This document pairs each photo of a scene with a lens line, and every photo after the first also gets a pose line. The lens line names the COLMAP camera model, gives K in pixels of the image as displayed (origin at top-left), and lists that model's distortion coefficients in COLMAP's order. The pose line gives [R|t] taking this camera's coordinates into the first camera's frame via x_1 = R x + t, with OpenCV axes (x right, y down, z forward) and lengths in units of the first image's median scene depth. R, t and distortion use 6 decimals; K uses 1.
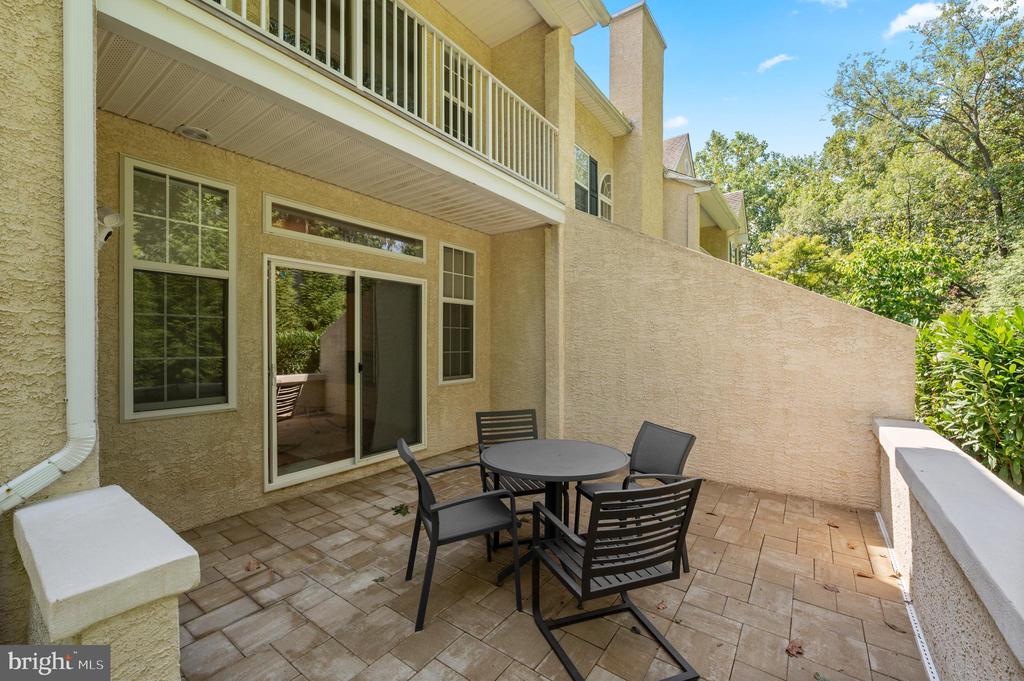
lens RADIAL K [[409.2, 0, 503.6], [0, 409.2, 345.8], [0, 0, 1]] dist [0.000943, -0.001383]
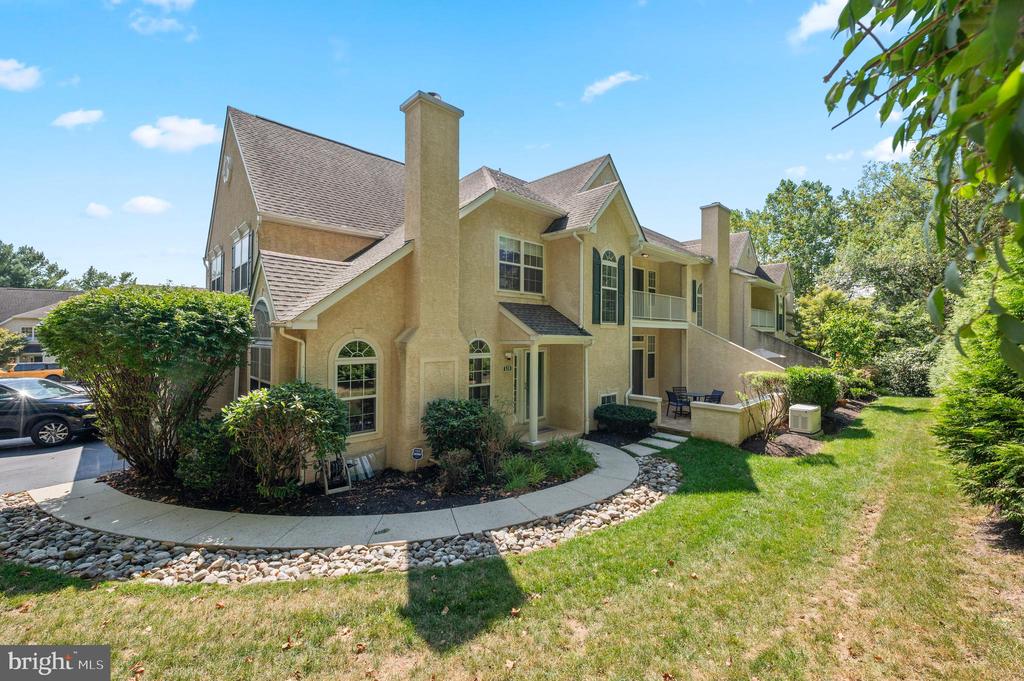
lens RADIAL K [[409.2, 0, 508.4], [0, 409.2, 331.3], [0, 0, 1]] dist [0.000943, -0.001383]
pose [[0.986850, 0.006161, -0.161524, -0.689262], [-0.008677, 0.999852, -0.014878, -0.220397], [0.161408, 0.016084, 0.986757, -2.255915]]
